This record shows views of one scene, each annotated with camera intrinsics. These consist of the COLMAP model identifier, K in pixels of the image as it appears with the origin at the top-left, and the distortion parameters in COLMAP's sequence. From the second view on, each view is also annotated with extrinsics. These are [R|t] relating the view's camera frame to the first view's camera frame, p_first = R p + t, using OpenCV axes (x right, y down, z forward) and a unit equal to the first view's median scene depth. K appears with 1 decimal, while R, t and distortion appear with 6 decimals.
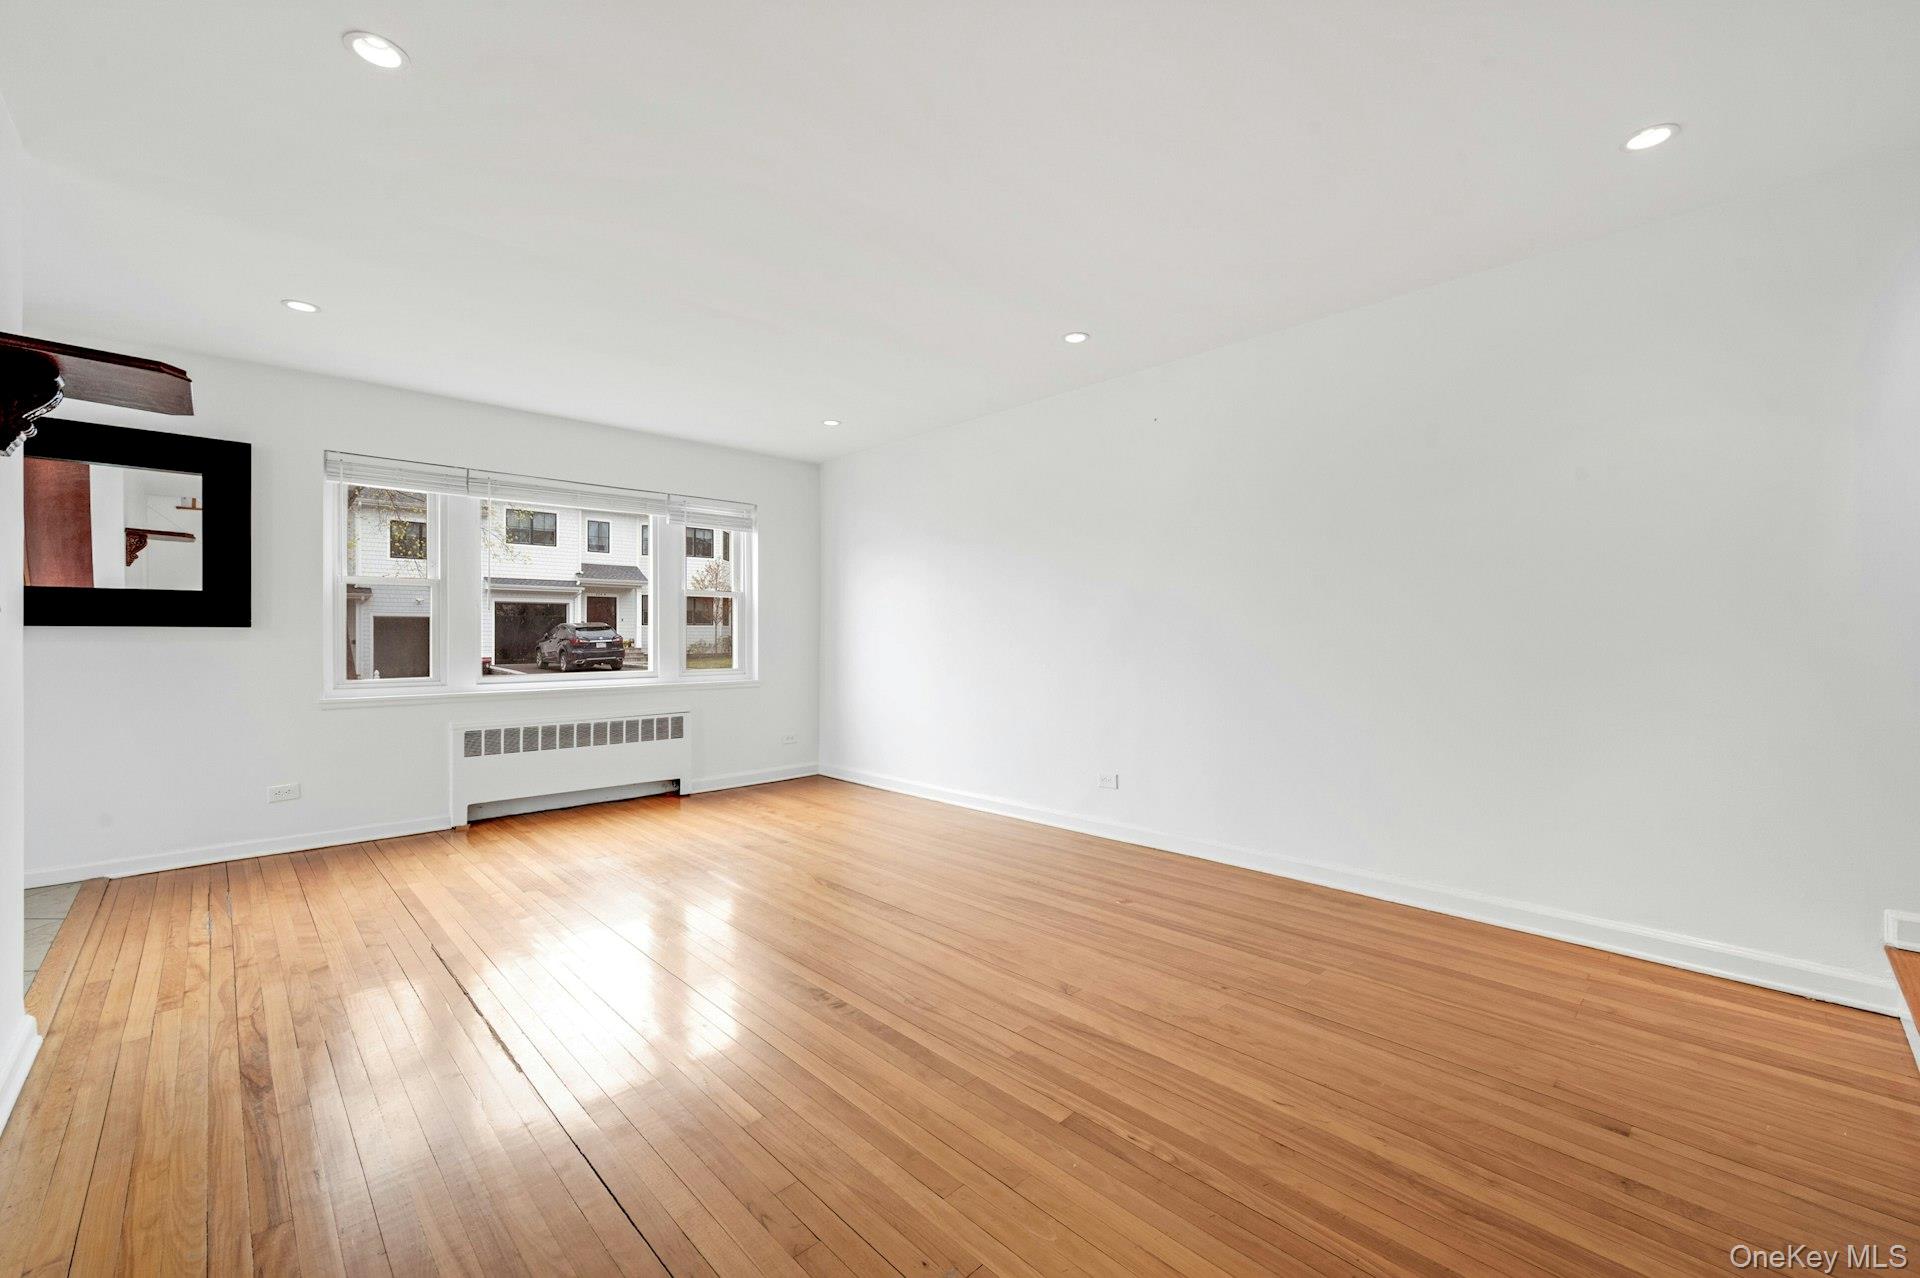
lens RADIAL K [[767.3, 0, 952.0], [0, 767.3, 626.4], [0, 0, 1]] dist [-0.000006, 0.000234]
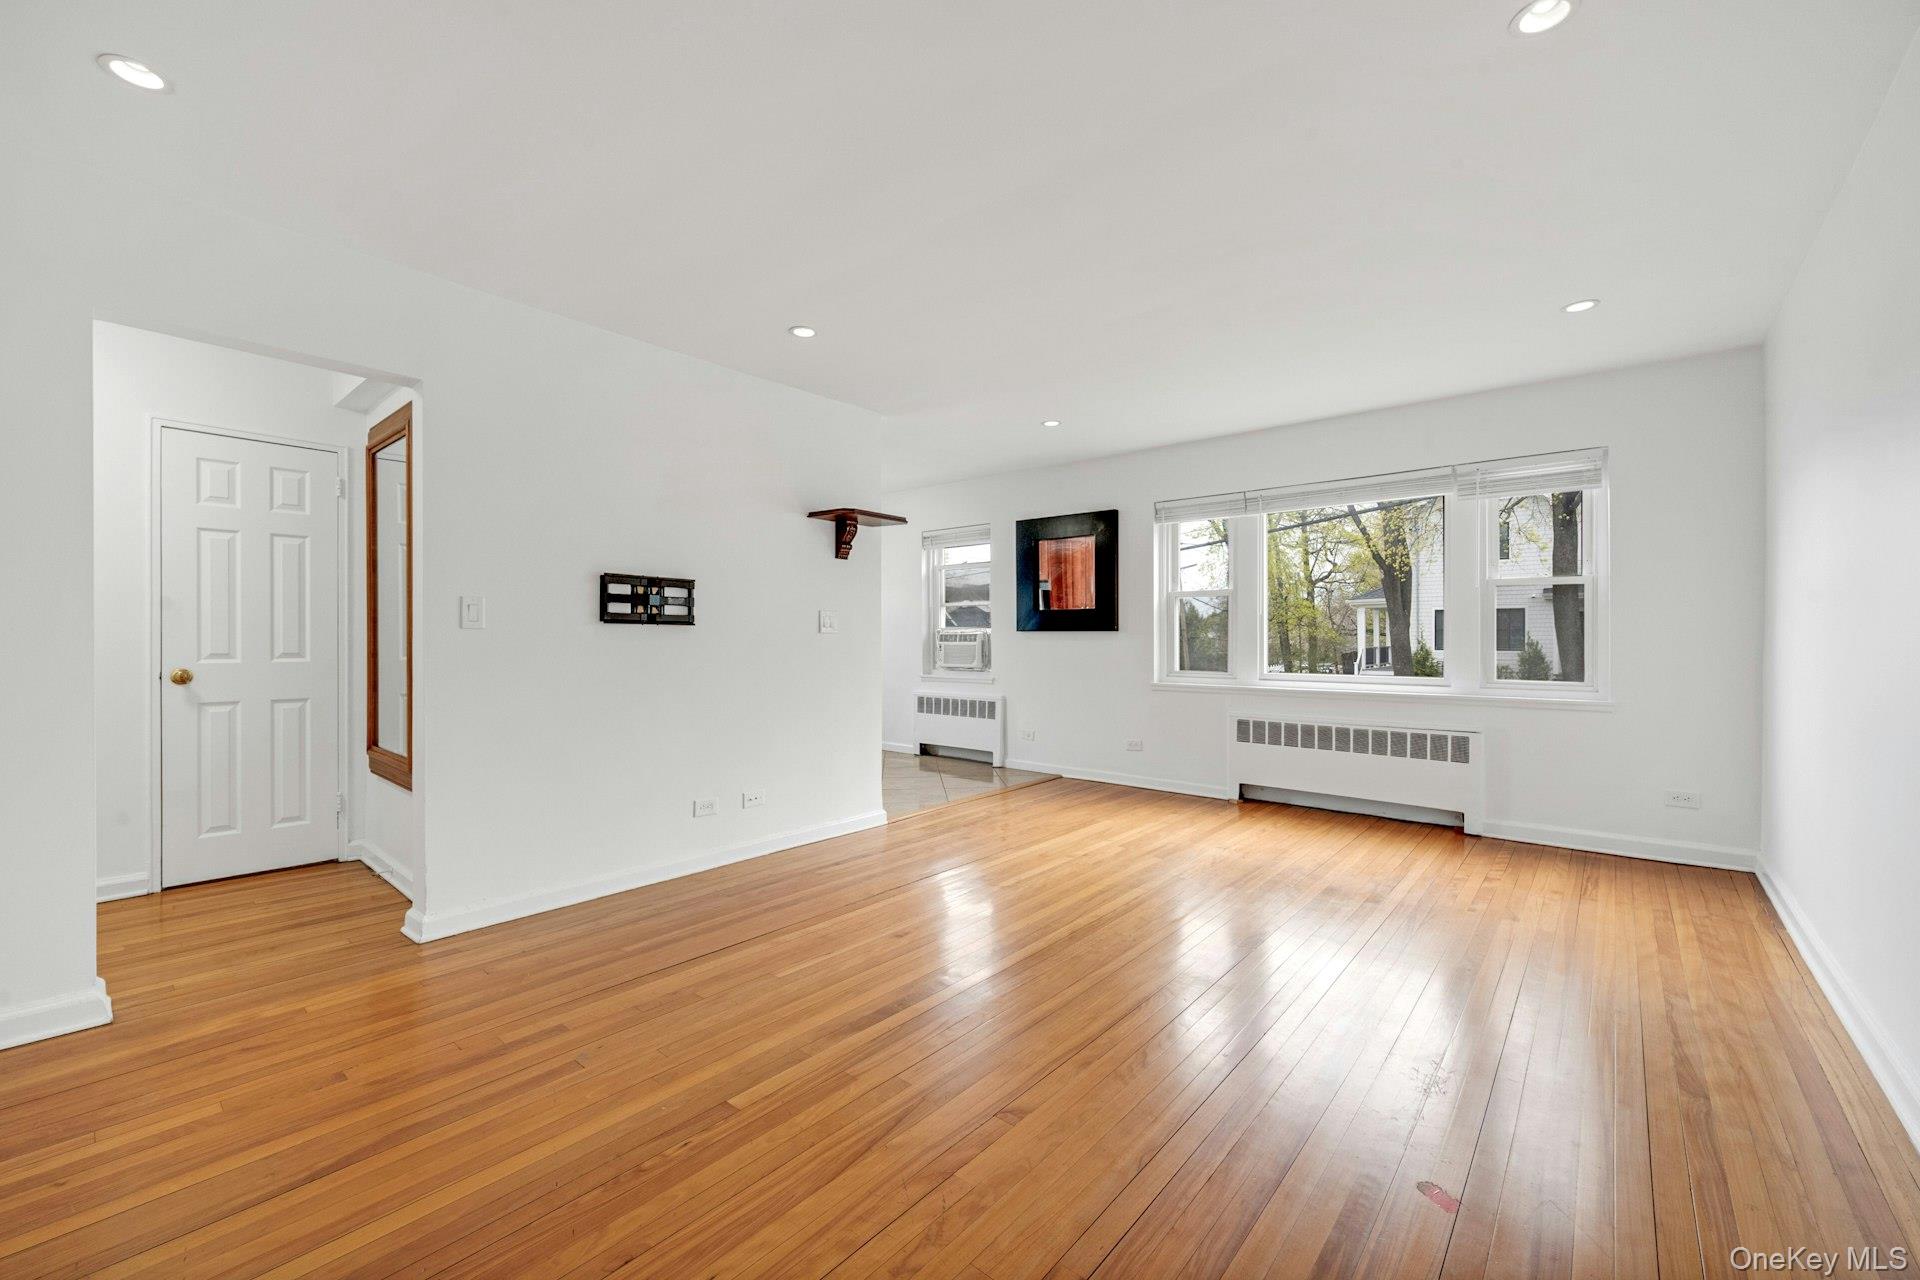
lens RADIAL K [[767.3, 0, 975.6], [0, 767.3, 636.0], [0, 0, 1]] dist [-0.000006, 0.000234]
pose [[0.114852, 0.002385, -0.993380, 0.446683], [0.011008, 0.999933, 0.003674, 0.001847], [0.993322, -0.011357, 0.114818, 0.445467]]
